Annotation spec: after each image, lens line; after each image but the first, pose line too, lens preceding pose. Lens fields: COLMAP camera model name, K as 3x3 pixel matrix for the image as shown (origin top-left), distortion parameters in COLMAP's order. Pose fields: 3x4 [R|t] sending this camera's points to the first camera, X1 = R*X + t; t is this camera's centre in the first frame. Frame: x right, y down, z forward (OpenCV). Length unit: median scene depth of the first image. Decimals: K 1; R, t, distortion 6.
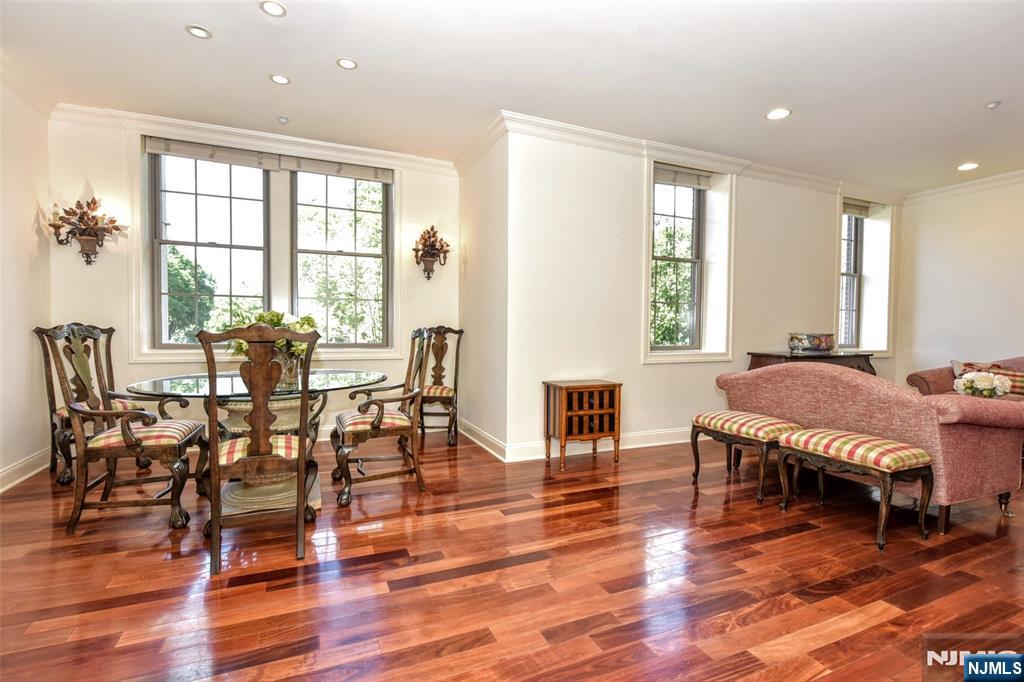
lens RADIAL K [[476.6, 0, 512.0], [0, 476.6, 342.6], [0, 0, 1]] dist [-0.003254, -0.002034]
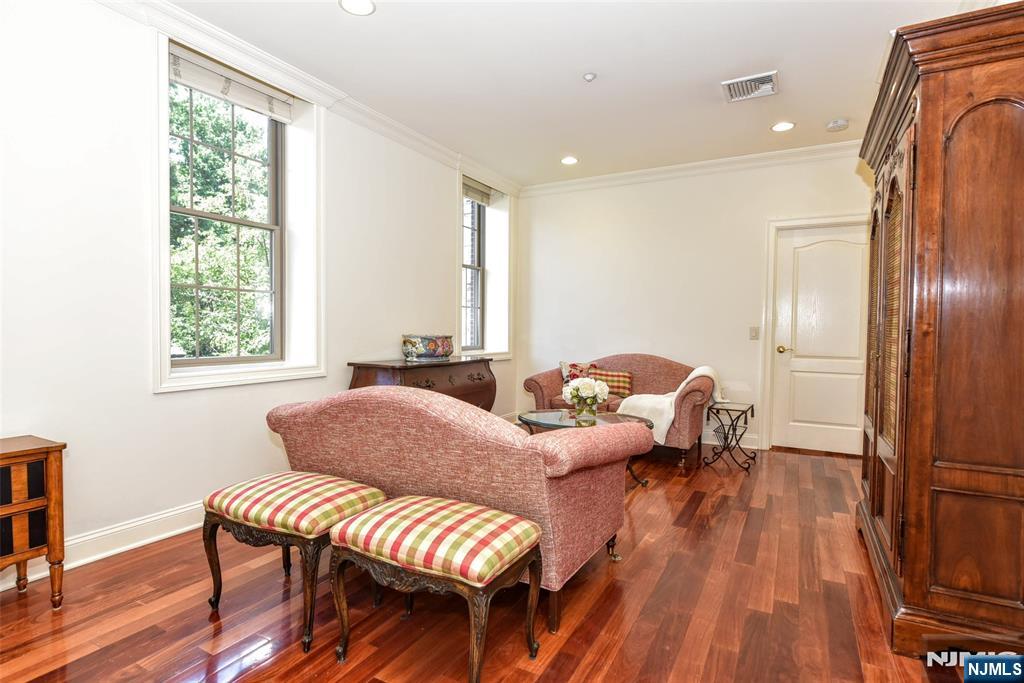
lens RADIAL K [[531.8, 0, 511.4], [0, 531.8, 341.9], [0, 0, 1]] dist [-0.006791, -0.003480]
pose [[0.792529, -0.017354, 0.609587, 0.265194], [0.017288, 0.999833, 0.005987, -0.014669], [-0.609589, 0.005793, 0.792696, 0.284376]]
